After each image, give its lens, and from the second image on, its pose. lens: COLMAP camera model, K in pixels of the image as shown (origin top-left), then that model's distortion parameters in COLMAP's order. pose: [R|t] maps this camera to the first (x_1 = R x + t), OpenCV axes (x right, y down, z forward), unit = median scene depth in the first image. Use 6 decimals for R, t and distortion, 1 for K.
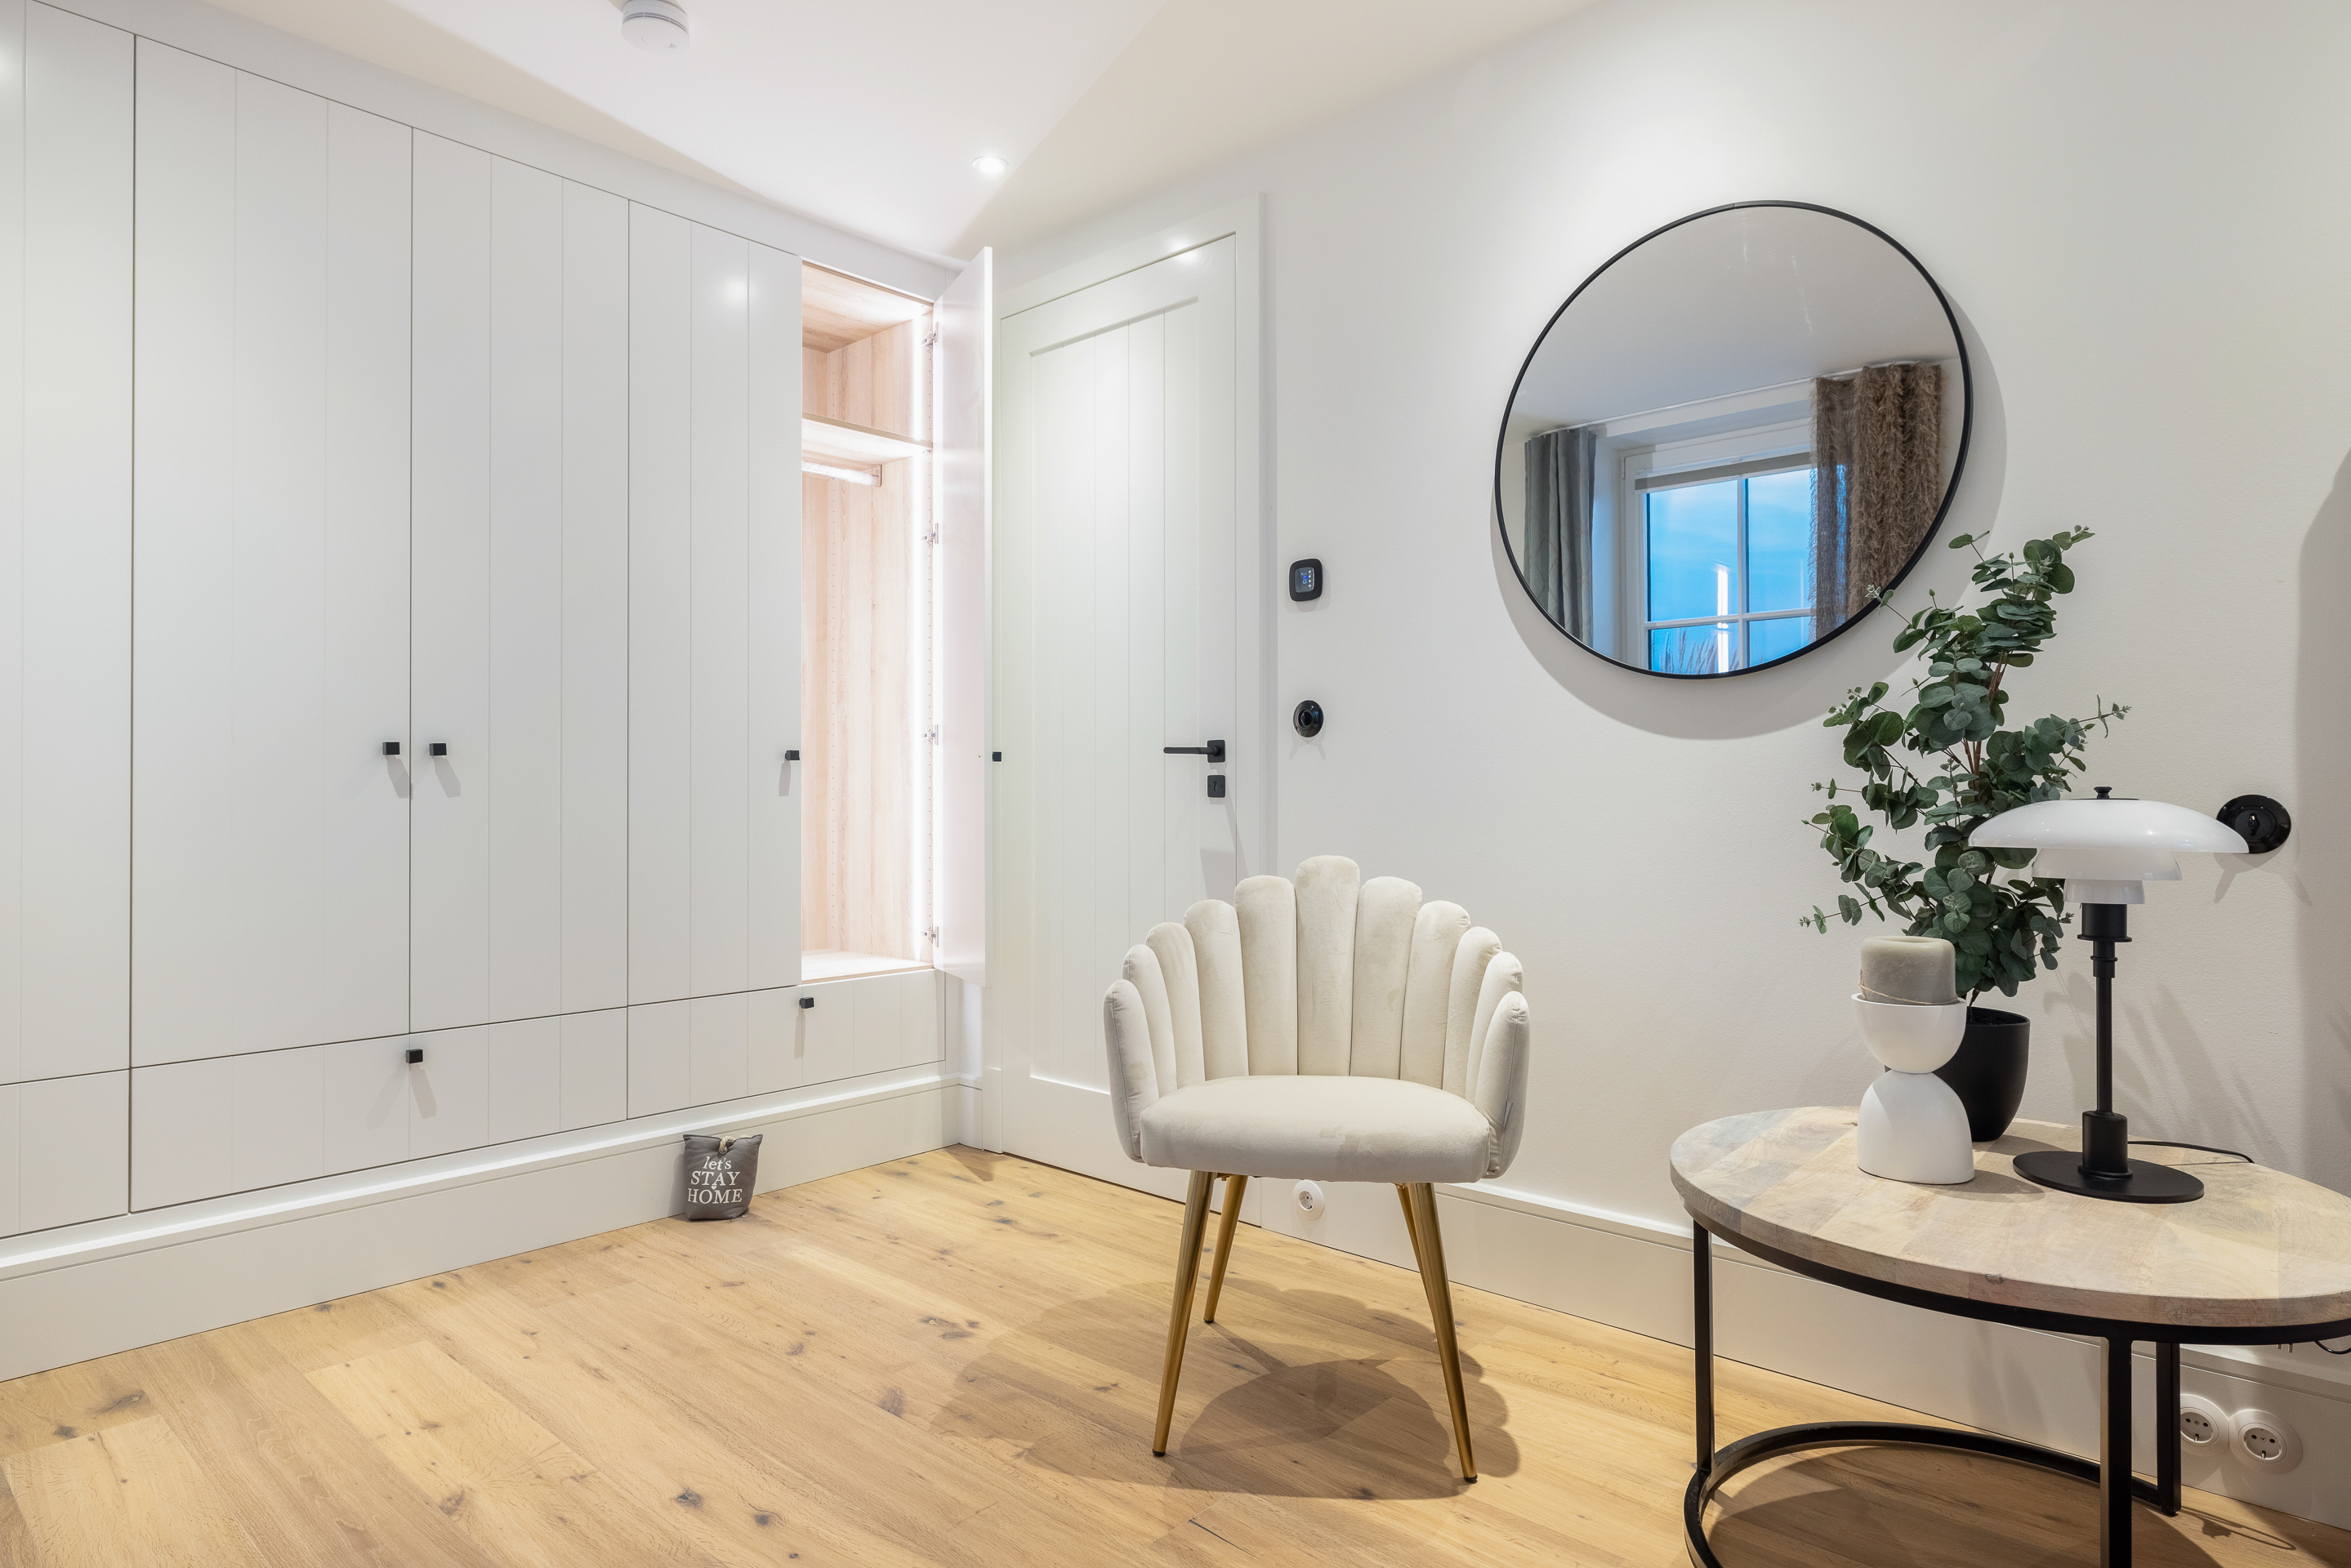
lens RADIAL K [[1315.7, 0, 1177.7], [0, 1315.7, 784.8], [0, 0, 1]] dist [0.006775, -0.001152]
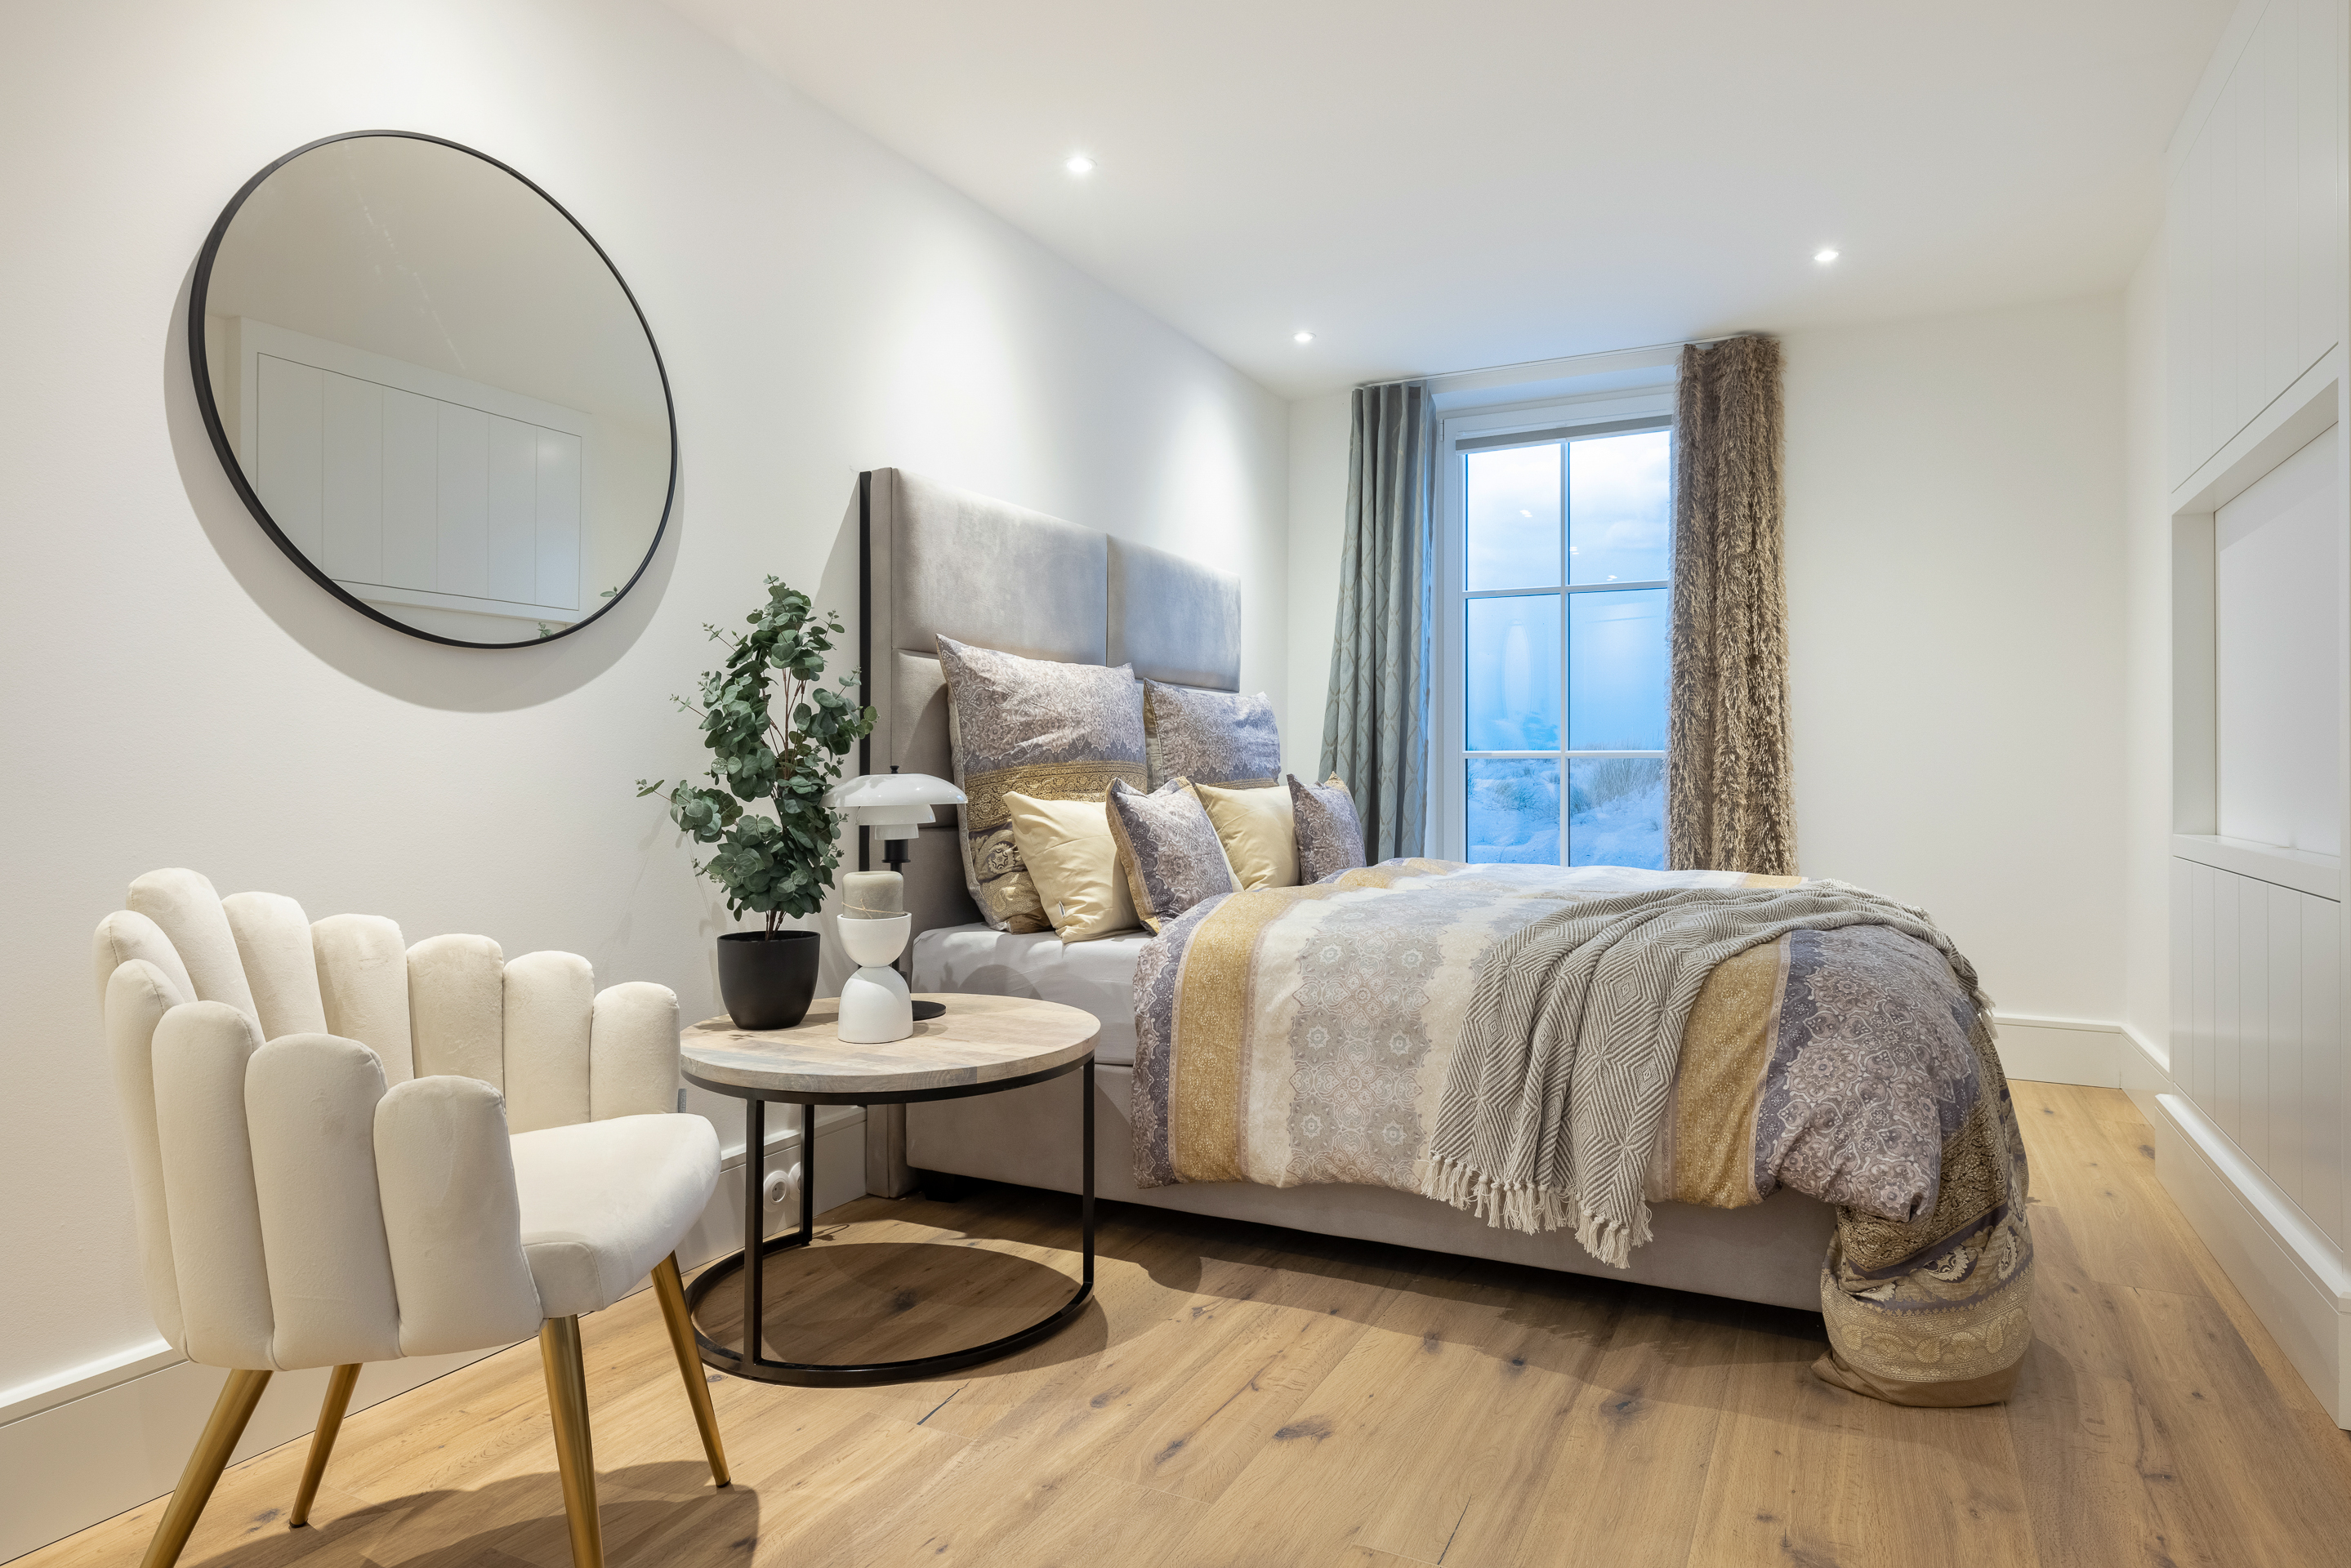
lens RADIAL K [[1315.7, 0, 1176.8], [0, 1315.7, 787.5], [0, 0, 1]] dist [0.006775, -0.001152]
pose [[-0.250074, -0.007487, 0.968198, -0.819617], [-0.002854, 0.999971, 0.006996, 0.009589], [-0.968223, -0.001014, -0.250088, 0.951951]]
